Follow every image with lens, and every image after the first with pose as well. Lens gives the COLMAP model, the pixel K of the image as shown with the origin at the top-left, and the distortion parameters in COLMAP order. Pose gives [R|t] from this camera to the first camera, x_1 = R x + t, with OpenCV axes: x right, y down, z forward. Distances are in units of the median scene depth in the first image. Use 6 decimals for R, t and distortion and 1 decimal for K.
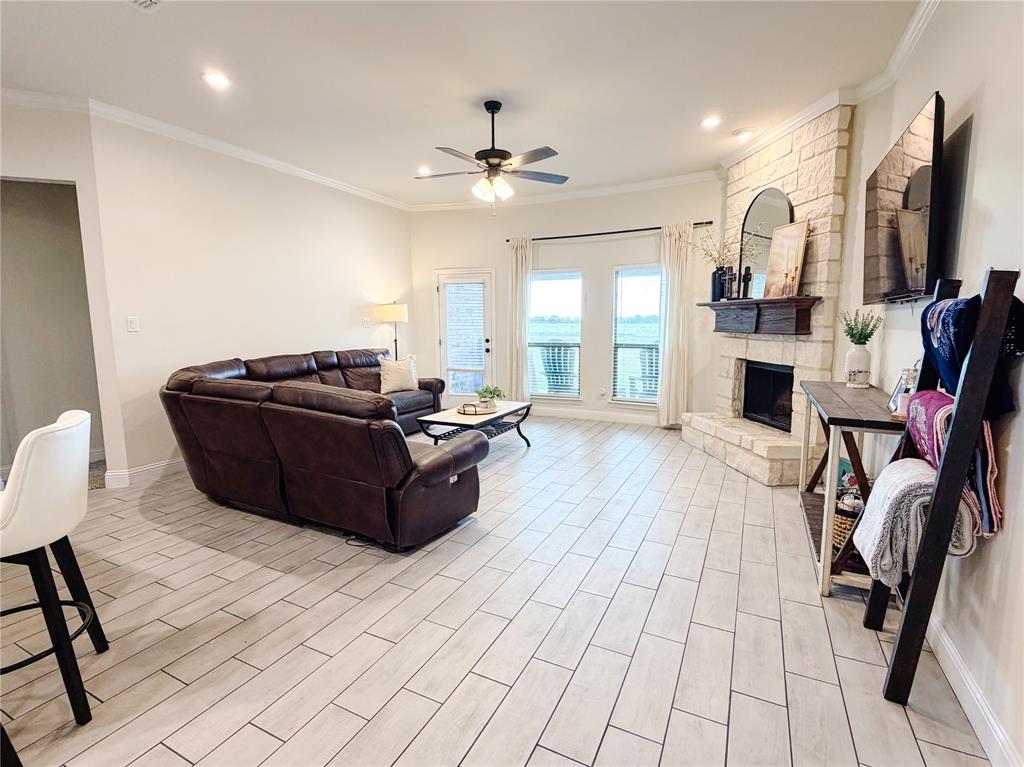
lens RADIAL K [[488.4, 0, 512.0], [0, 488.4, 383.5], [0, 0, 1]] dist [-0.000958, -0.000145]
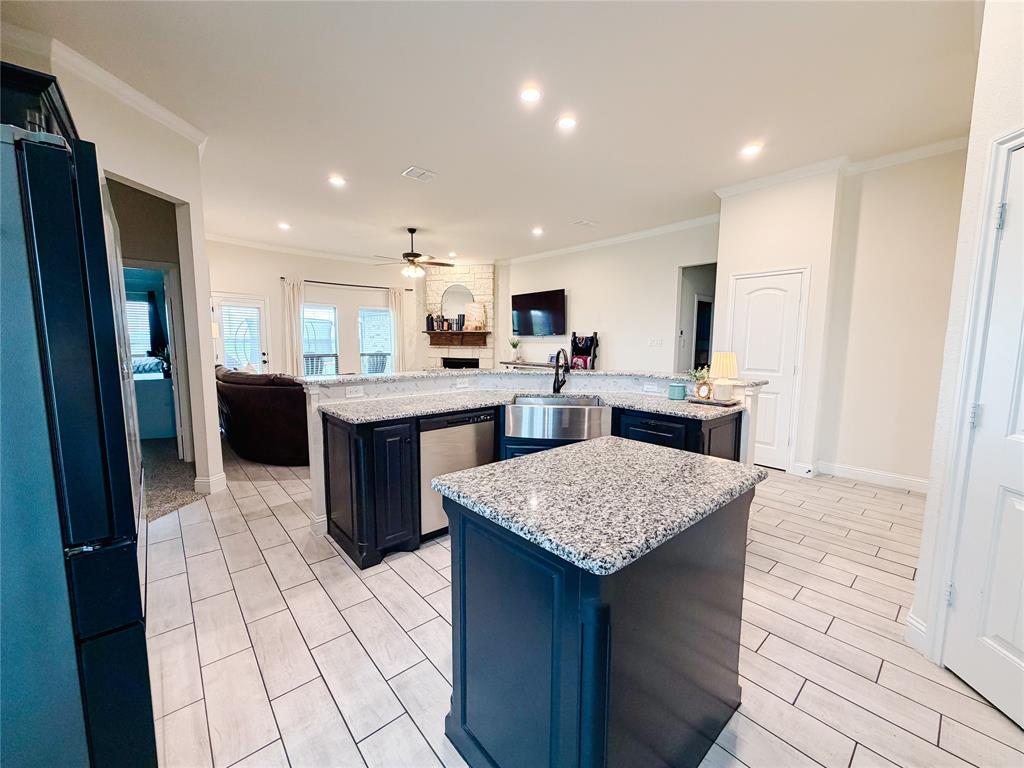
lens RADIAL K [[406.9, 0, 510.0], [0, 406.9, 384.2], [0, 0, 1]] dist [0.000571, -0.000064]
pose [[0.382491, -0.090634, 0.919503, -1.060353], [0.108385, 0.992708, 0.052764, 0.002405], [-0.917580, 0.079478, 0.389525, 0.035291]]
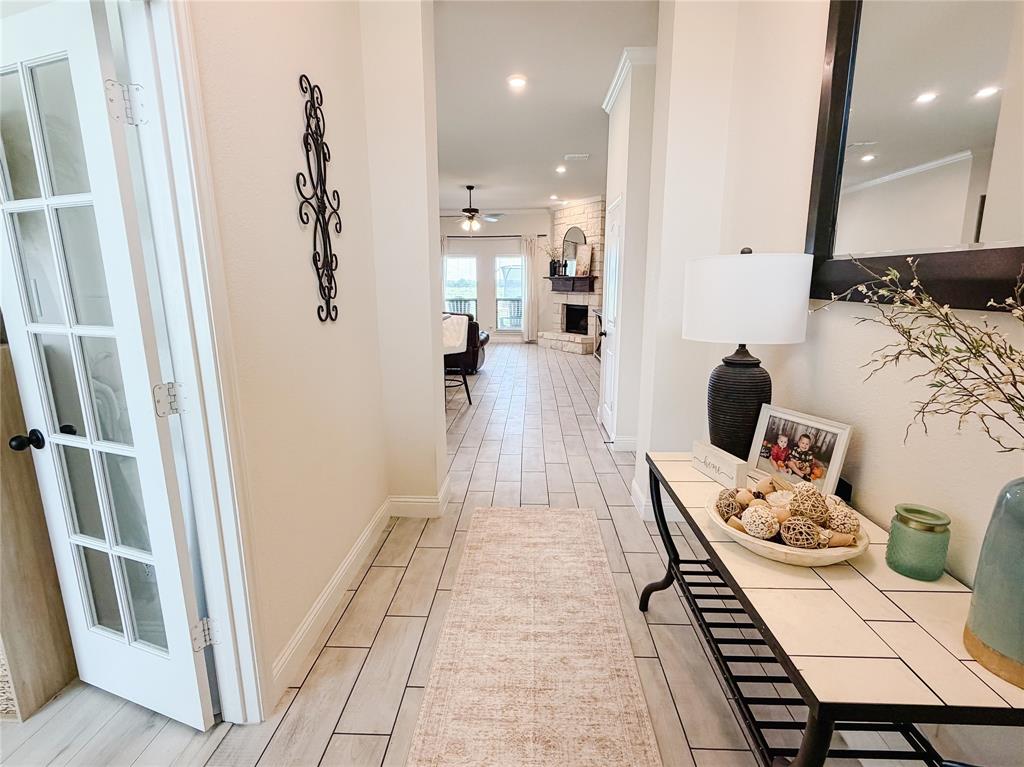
lens RADIAL K [[476.8, 0, 512.0], [0, 476.8, 383.5], [0, 0, 1]] dist [-0.000920, -0.000001]
pose [[0.909421, -0.083675, 0.407371, -0.596615], [0.050855, 0.994573, 0.090760, 0.091406], [-0.412755, -0.061822, 0.908742, -0.792865]]
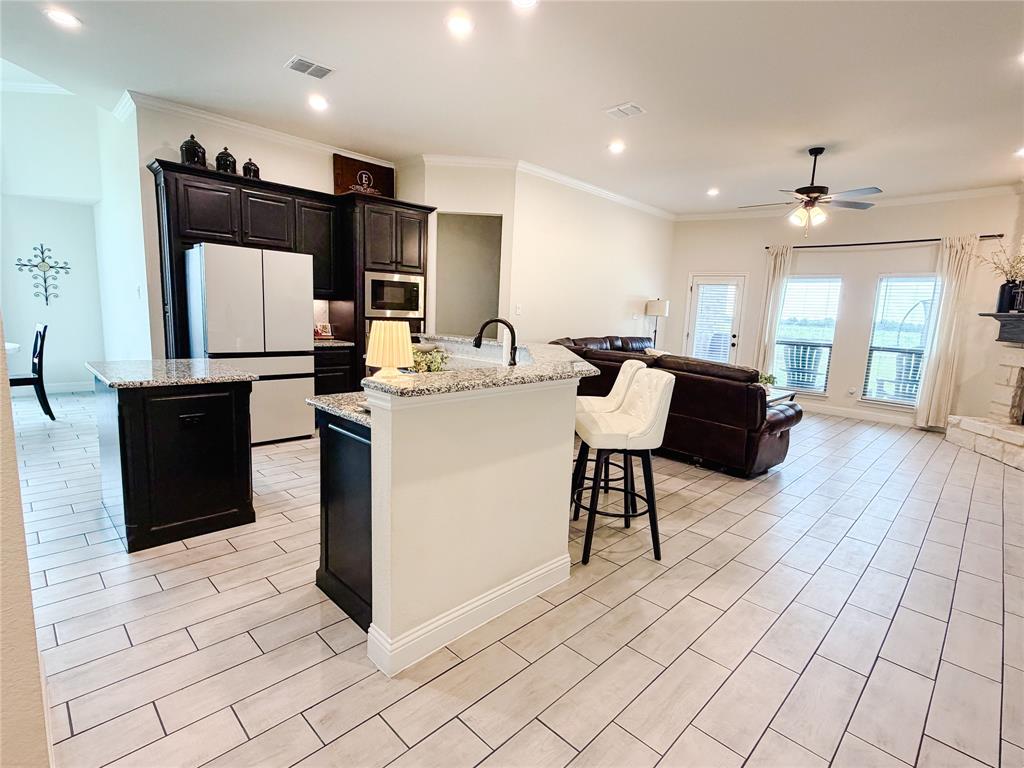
lens RADIAL K [[498.4, 0, 512.0], [0, 498.4, 384.0], [0, 0, 1]] dist [-0.000667, -0.000753]
pose [[0.950819, 0.091231, -0.296006, -0.257520], [-0.087073, 0.995830, 0.027231, 0.048634], [0.297256, -0.000118, 0.954798, -0.341345]]
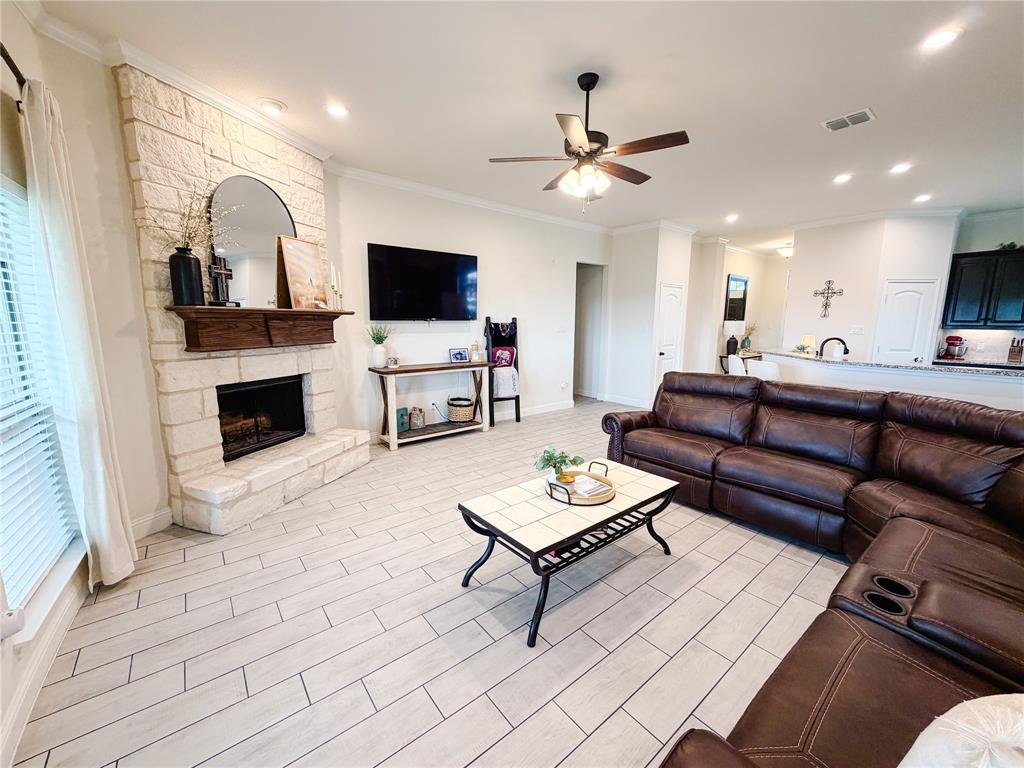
lens RADIAL K [[406.9, 0, 510.0], [0, 406.9, 384.2], [0, 0, 1]] dist [0.000571, -0.000064]
pose [[-0.914417, -0.060996, 0.400152, -0.165294], [0.050792, 0.963476, 0.262933, -0.184928], [-0.401575, 0.260755, -0.877921, 1.319926]]
